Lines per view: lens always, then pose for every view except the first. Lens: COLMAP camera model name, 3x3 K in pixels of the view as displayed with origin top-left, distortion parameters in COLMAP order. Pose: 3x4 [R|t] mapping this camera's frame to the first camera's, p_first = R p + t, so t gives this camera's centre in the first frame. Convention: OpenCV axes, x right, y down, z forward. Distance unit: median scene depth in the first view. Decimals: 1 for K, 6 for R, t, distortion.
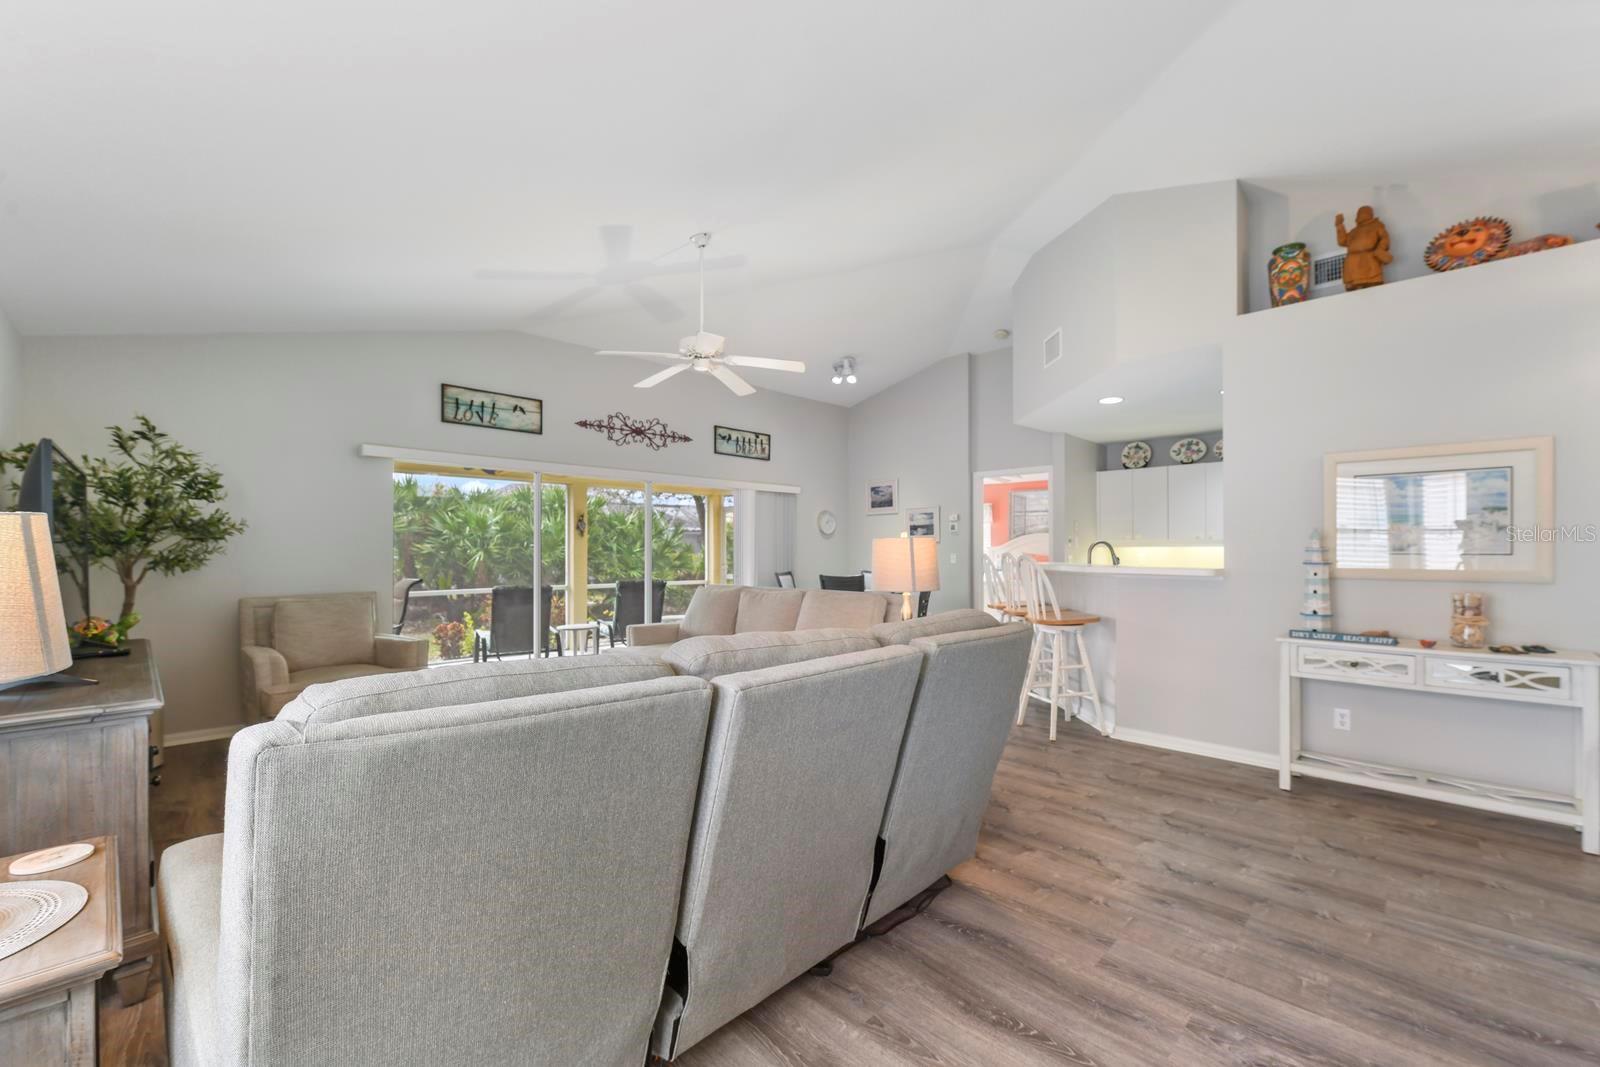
lens RADIAL K [[652.4, 0, 801.8], [0, 652.4, 549.0], [0, 0, 1]] dist [0.000264, -0.000416]
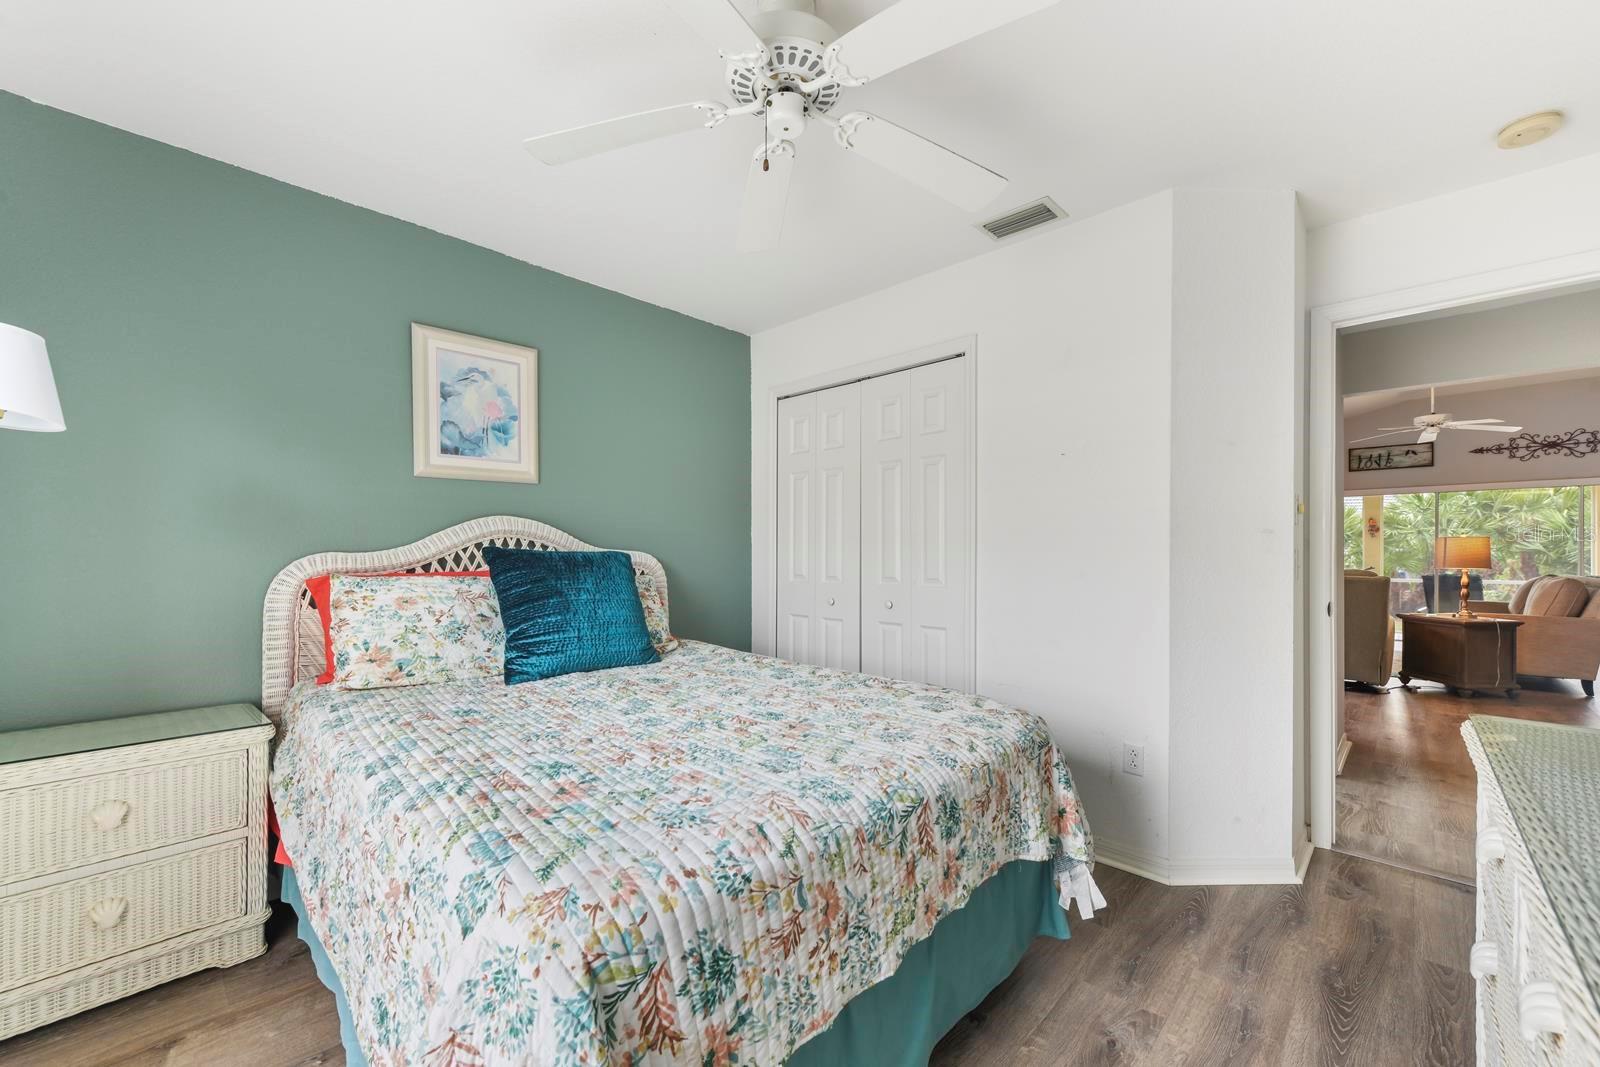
lens RADIAL K [[616.8, 0, 791.9], [0, 616.8, 551.0], [0, 0, 1]] dist [-0.009560, 0.000098]
pose [[-0.014409, -0.000327, -0.999896, 0.842917], [-0.000497, 1.000000, -0.000320, 0.010980], [0.999896, 0.000492, -0.014409, -0.340686]]
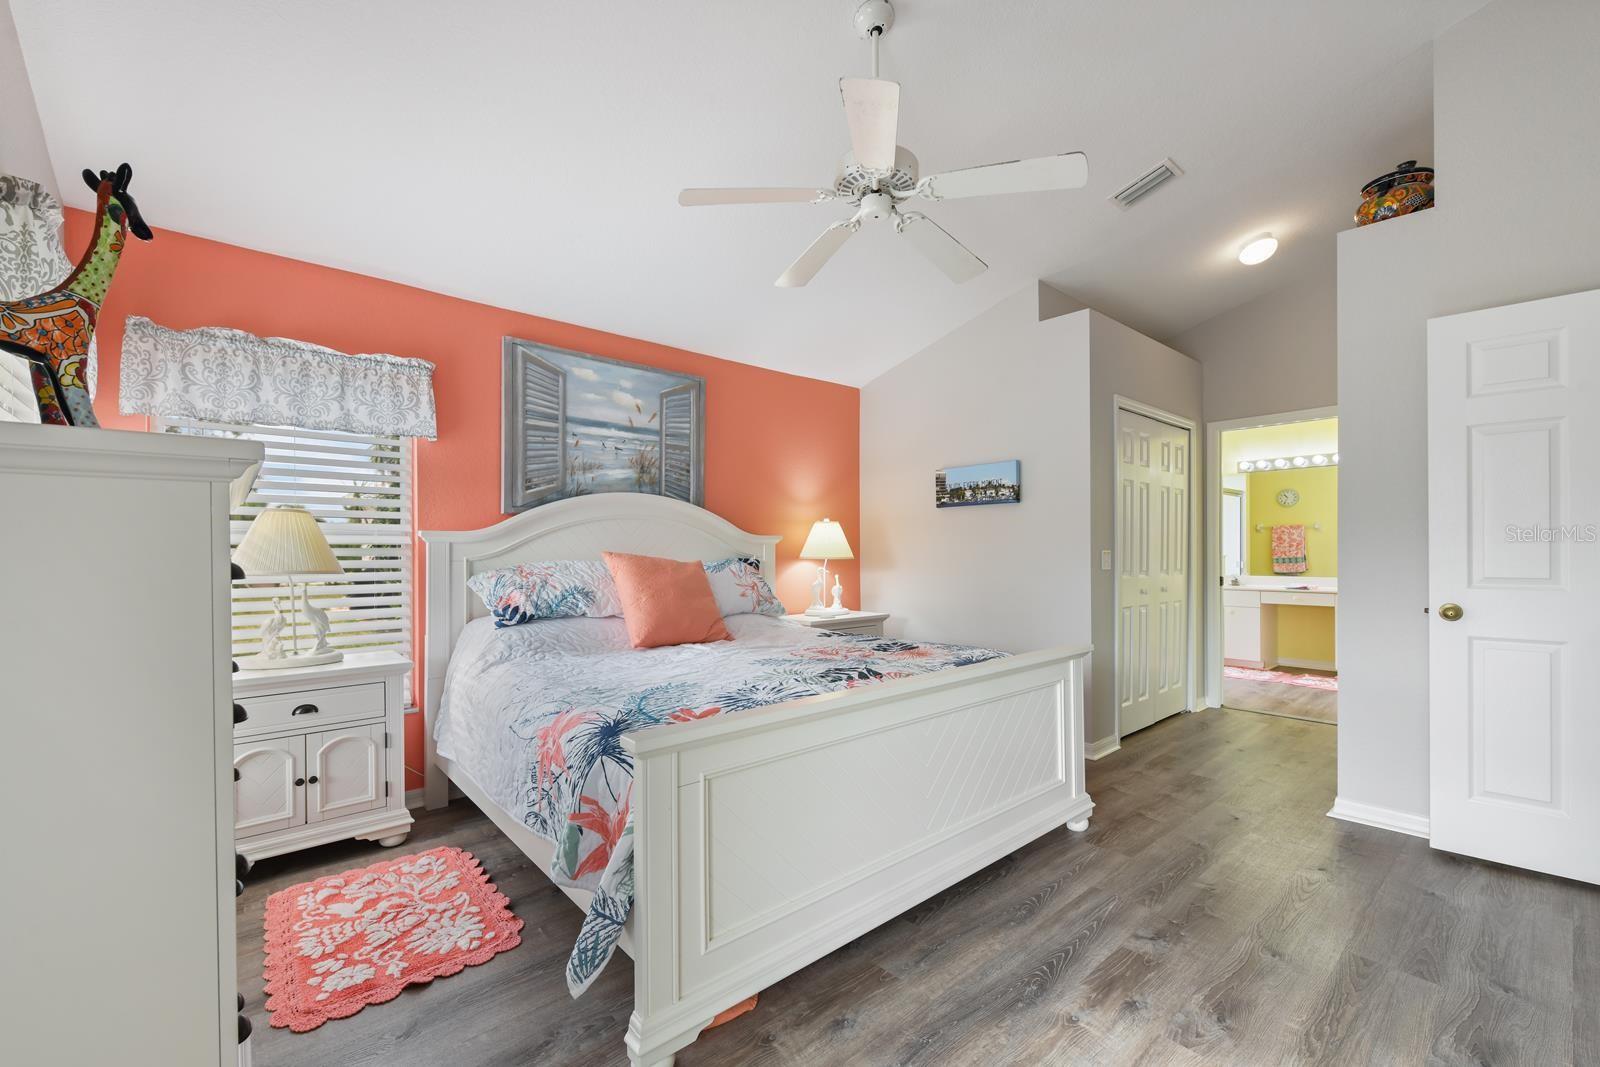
lens RADIAL K [[659.2, 0, 799.2], [0, 659.2, 551.4], [0, 0, 1]] dist [0.002503, -0.002678]
pose [[0.079488, 0.000387, 0.996836, 0.068781], [0.001874, 0.999998, -0.000538, 0.010313], [-0.996834, 0.001911, 0.079487, 1.502335]]
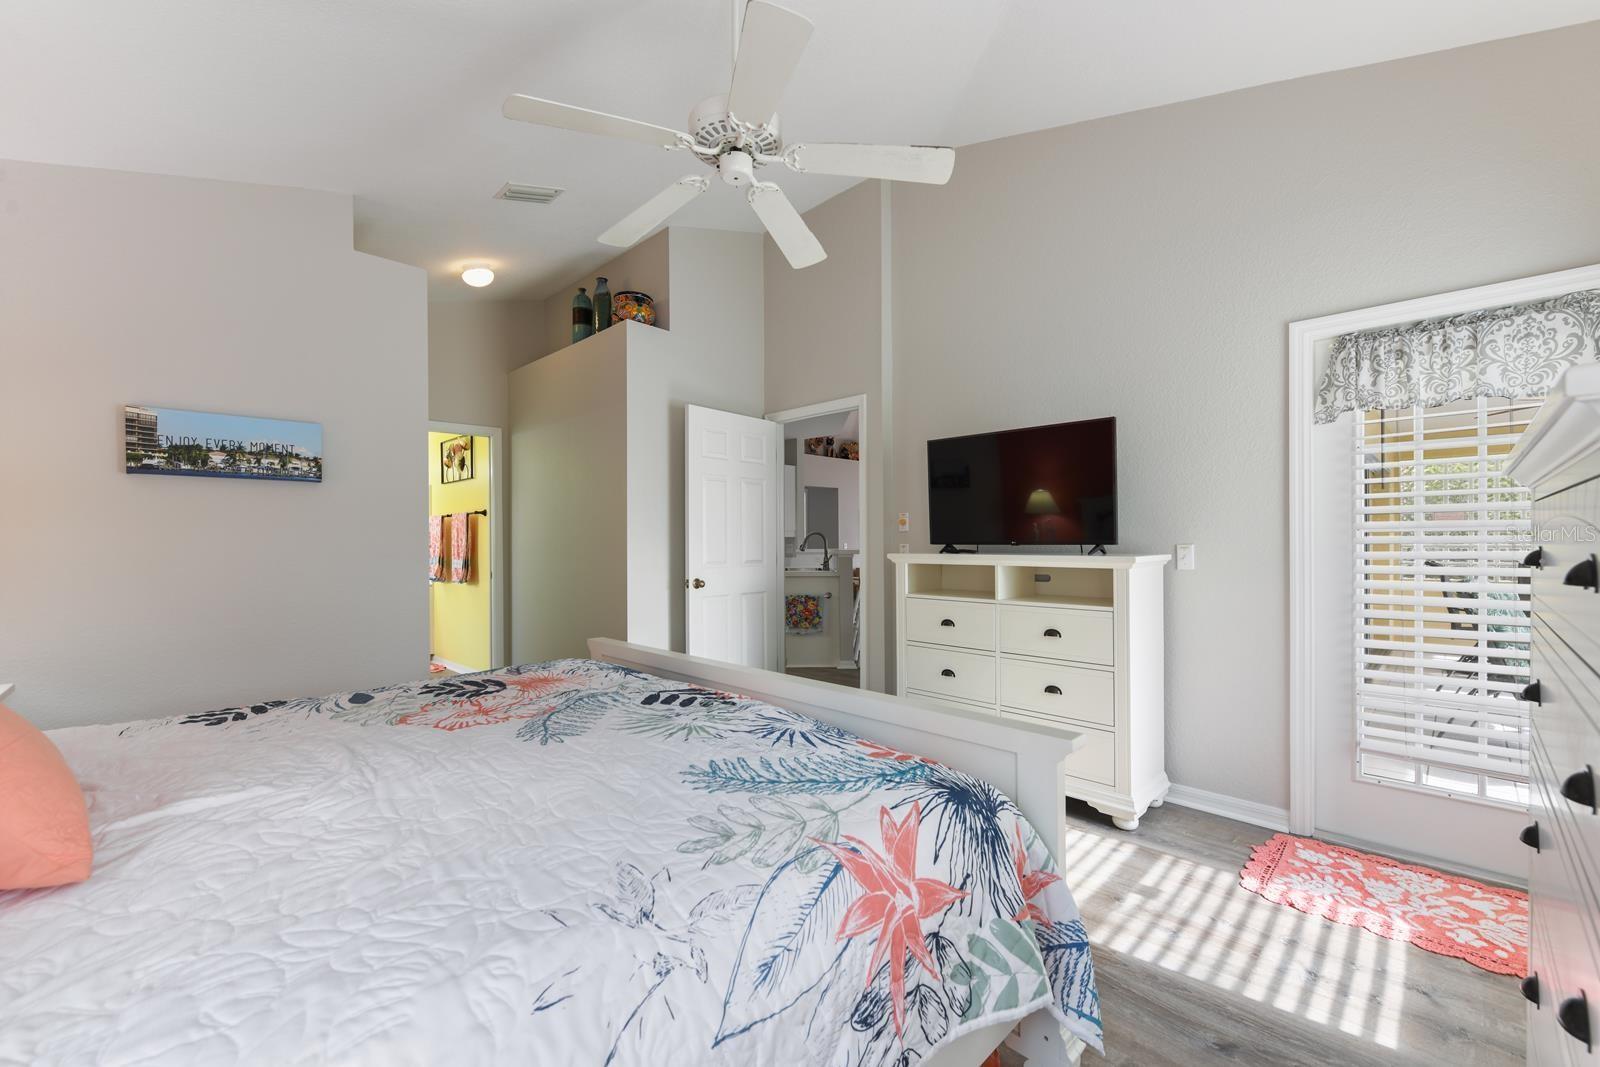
lens RADIAL K [[659.2, 0, 799.2], [0, 659.2, 551.4], [0, 0, 1]] dist [0.002503, -0.002678]
pose [[-0.999952, 0.008556, 0.004705, 0.377153], [0.008605, 0.999909, 0.010389, 0.009215], [-0.004616, 0.010429, -0.999935, 1.791999]]
